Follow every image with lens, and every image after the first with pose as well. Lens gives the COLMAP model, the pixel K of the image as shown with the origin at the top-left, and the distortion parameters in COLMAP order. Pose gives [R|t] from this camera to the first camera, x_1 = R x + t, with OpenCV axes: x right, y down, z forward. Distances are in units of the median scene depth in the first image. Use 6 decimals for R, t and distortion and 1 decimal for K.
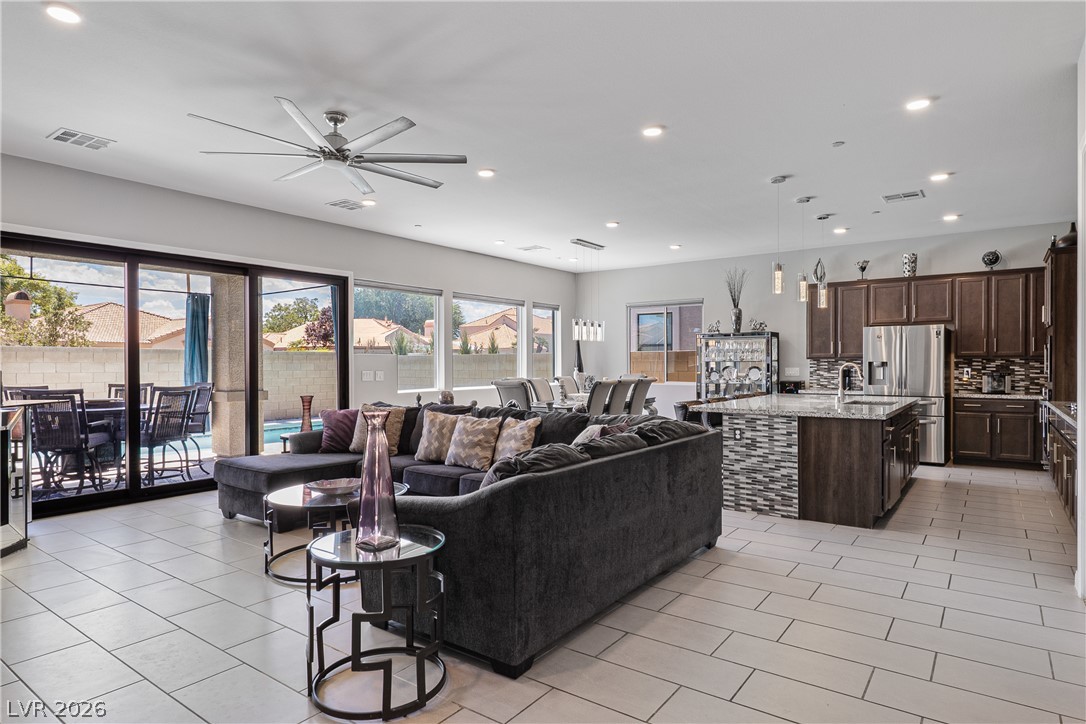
lens RADIAL K [[610.8, 0, 543.9], [0, 610.8, 367.1], [0, 0, 1]] dist [0.001735, 0.000369]
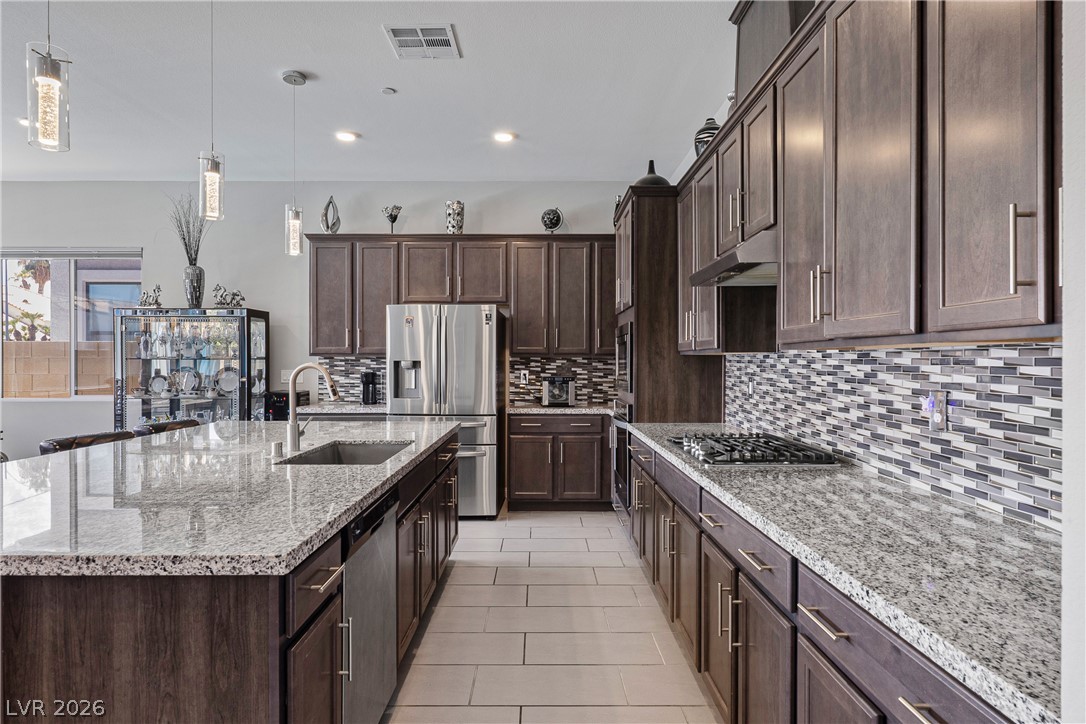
lens RADIAL K [[610.8, 0, 543.9], [0, 610.8, 367.1], [0, 0, 1]] dist [0.001735, 0.000369]
pose [[0.800672, -0.001184, 0.599101, 0.288484], [0.000208, 0.999999, 0.001699, -0.003367], [-0.599102, -0.001236, 0.800671, 0.423019]]
